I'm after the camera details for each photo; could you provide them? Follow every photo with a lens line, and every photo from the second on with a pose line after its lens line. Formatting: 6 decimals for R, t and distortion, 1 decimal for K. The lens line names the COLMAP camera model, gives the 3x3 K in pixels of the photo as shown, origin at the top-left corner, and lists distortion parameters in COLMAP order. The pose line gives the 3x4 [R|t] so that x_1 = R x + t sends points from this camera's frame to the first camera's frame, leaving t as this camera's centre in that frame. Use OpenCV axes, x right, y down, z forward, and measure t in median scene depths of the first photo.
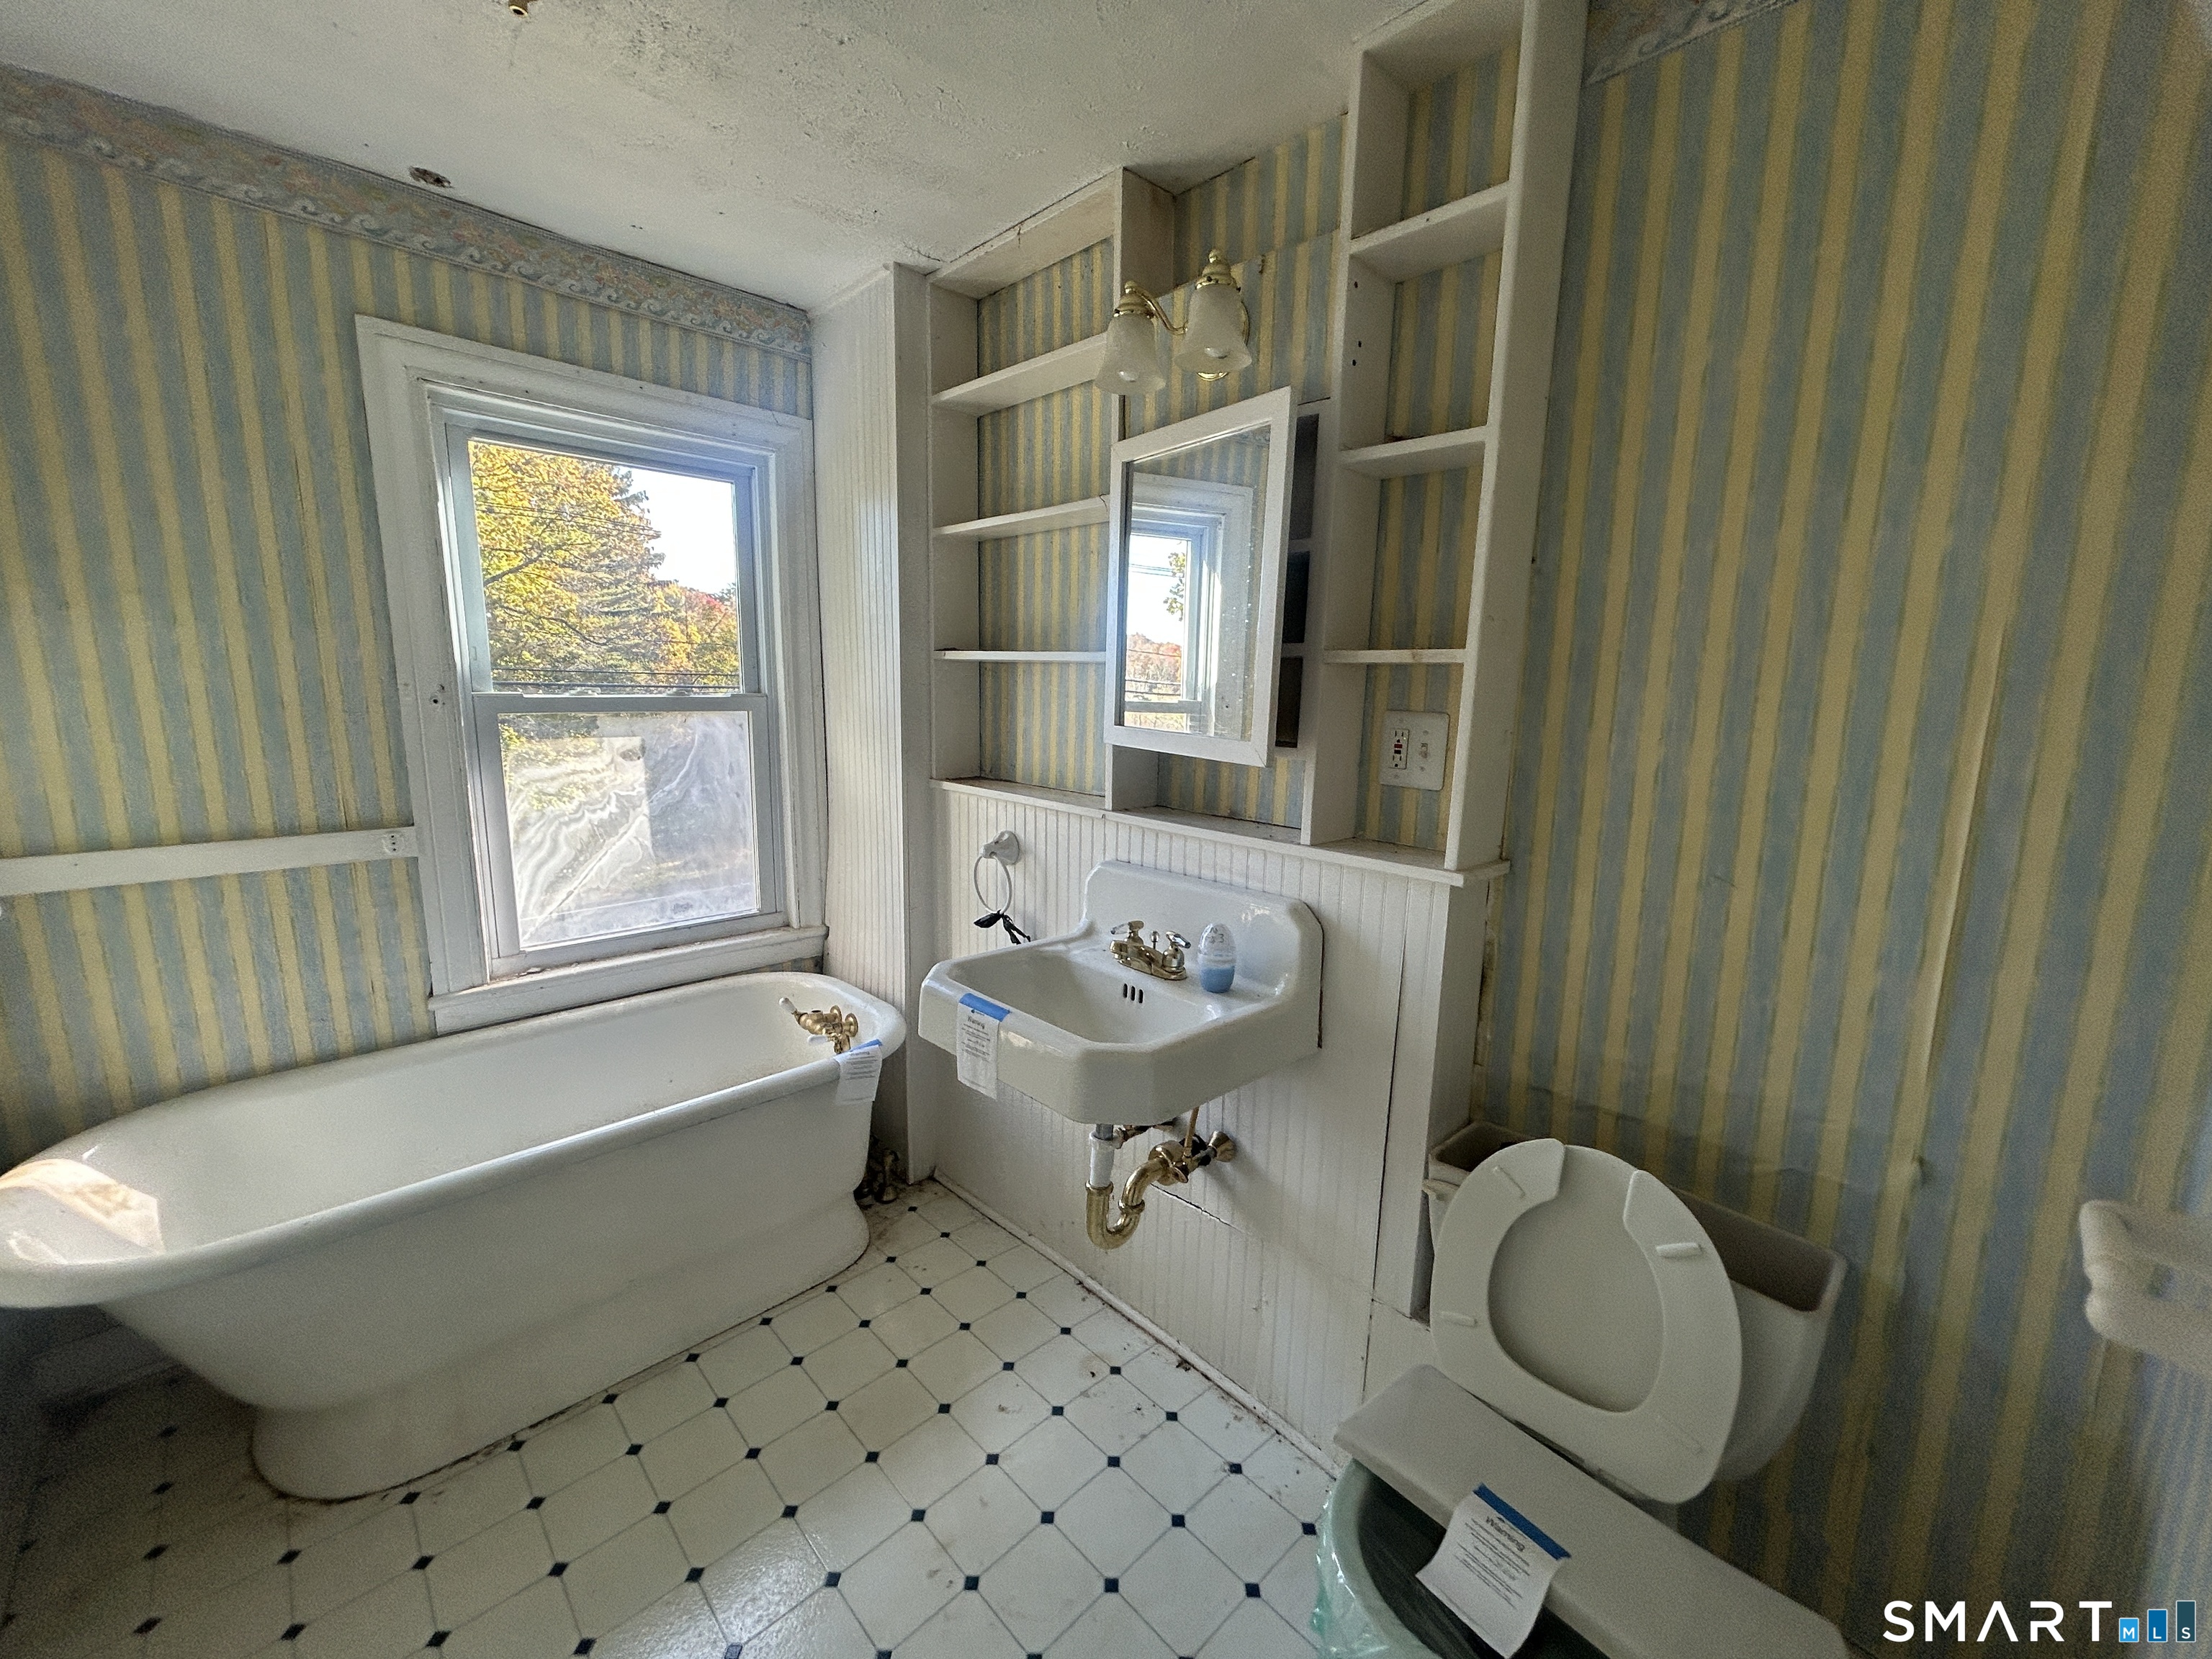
lens RADIAL K [[884.3, 0, 1114.4], [0, 884.3, 829.5], [0, 0, 1]] dist [-0.004625, 0.001419]
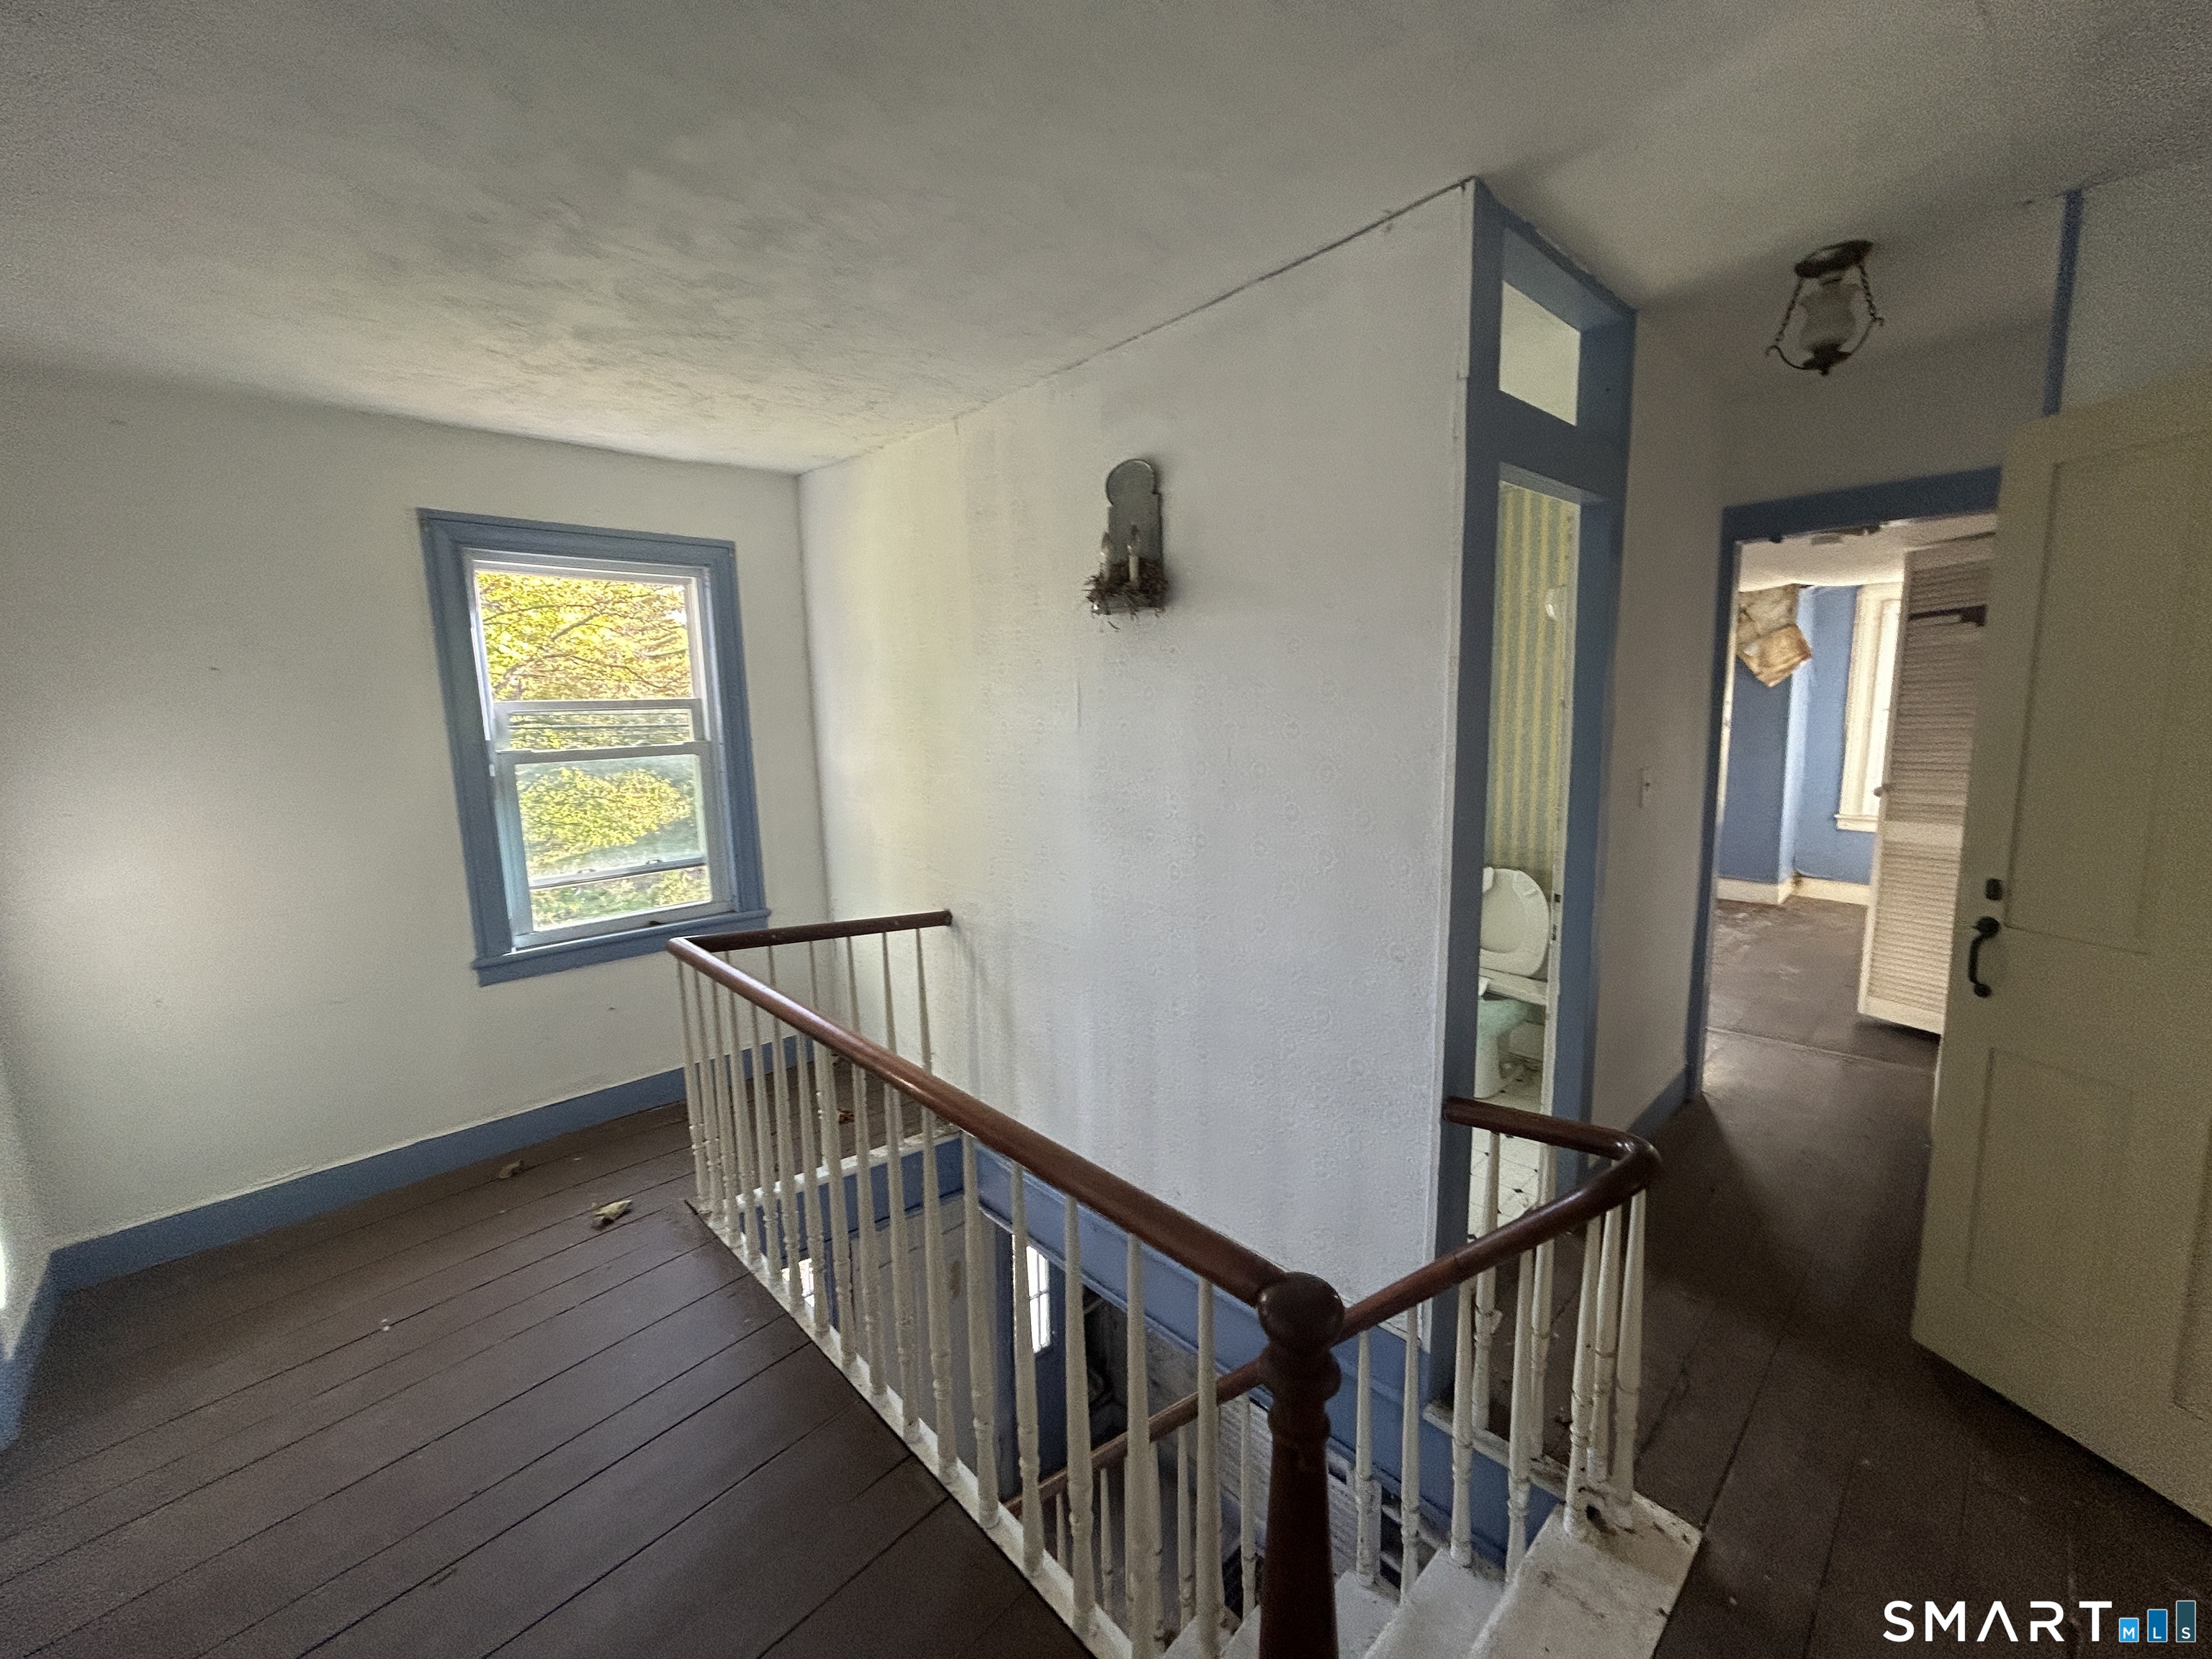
lens RADIAL K [[884.3, 0, 1090.8], [0, 884.3, 823.7], [0, 0, 1]] dist [-0.004625, 0.001419]
pose [[0.998863, -0.041335, -0.023744, -0.686138], [0.040725, 0.998842, -0.025632, 0.225192], [0.024776, 0.024635, 0.999389, -1.807891]]
